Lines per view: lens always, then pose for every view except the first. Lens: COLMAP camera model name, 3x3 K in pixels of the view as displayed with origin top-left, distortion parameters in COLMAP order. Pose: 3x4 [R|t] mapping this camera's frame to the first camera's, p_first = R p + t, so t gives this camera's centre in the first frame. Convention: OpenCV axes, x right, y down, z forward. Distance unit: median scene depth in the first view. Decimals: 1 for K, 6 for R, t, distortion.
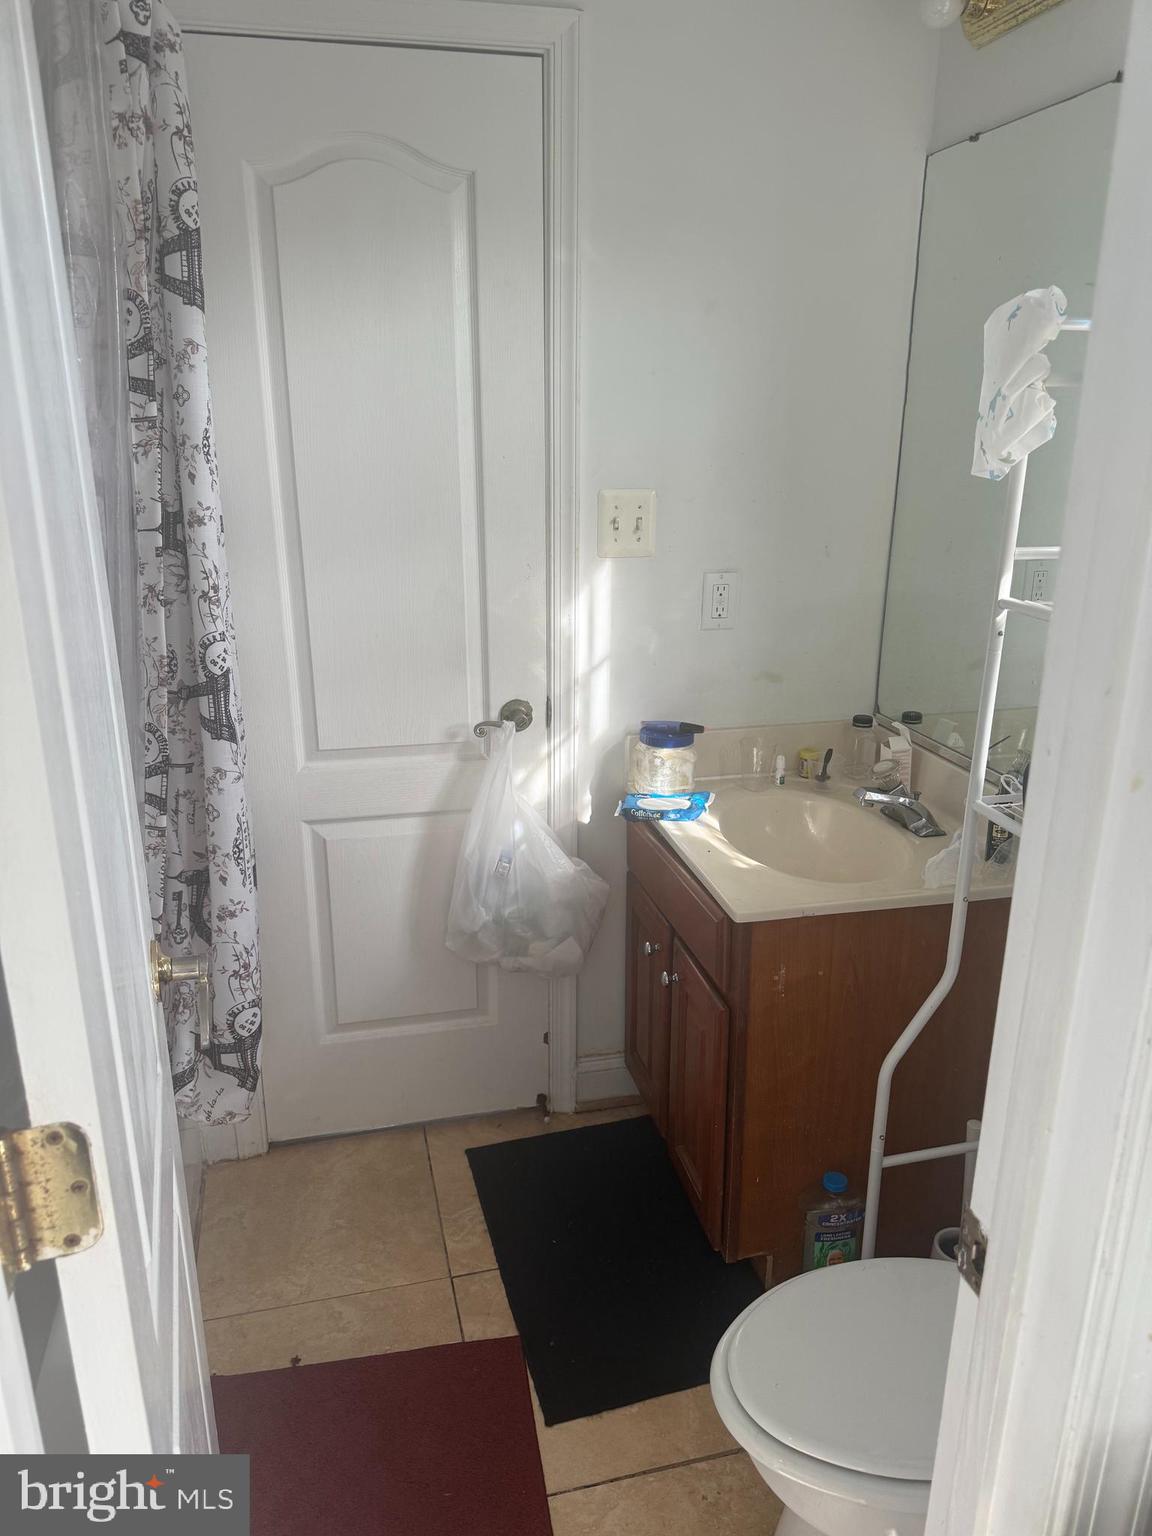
lens RADIAL K [[1088.9, 0, 576.0], [0, 1088.9, 768.0], [0, 0, 1]] dist [0.036661, -0.040370]
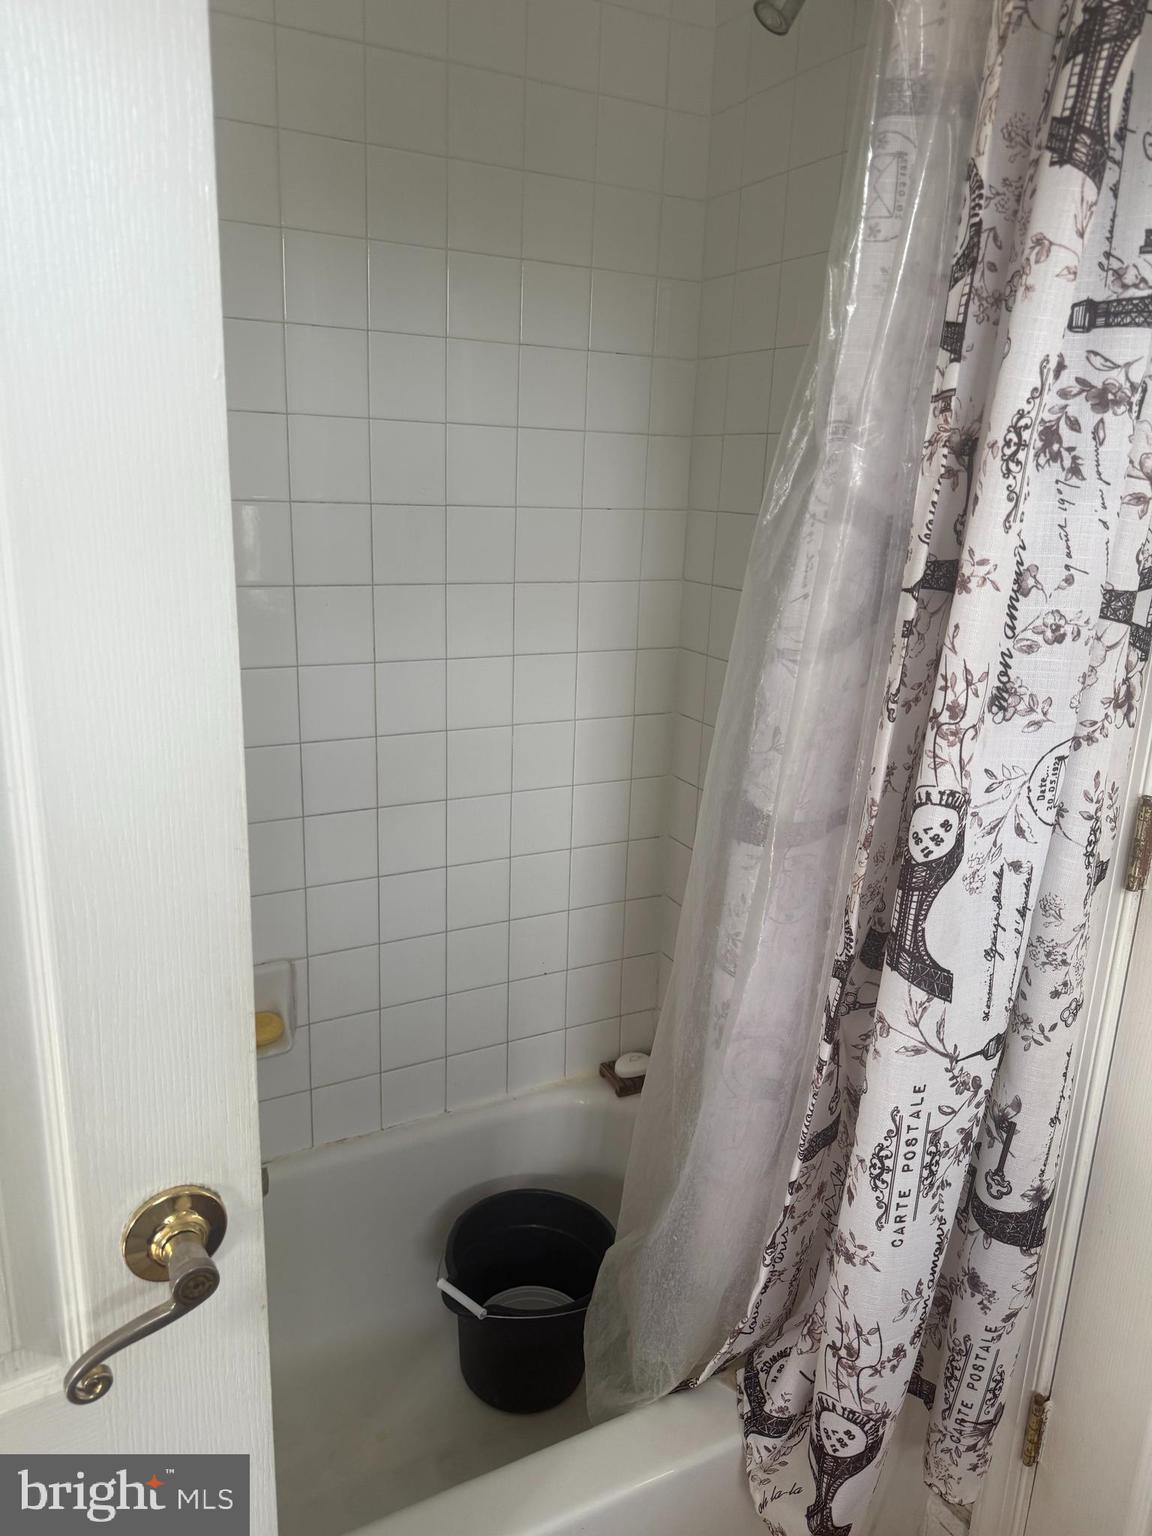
lens RADIAL K [[1088.9, 0, 576.0], [0, 1088.9, 768.0], [0, 0, 1]] dist [0.036661, -0.040370]
pose [[0.252807, 0.268606, -0.929483, 0.126942], [-0.335864, 0.925312, 0.176049, -0.172577], [0.907350, 0.267673, 0.324141, 0.678046]]
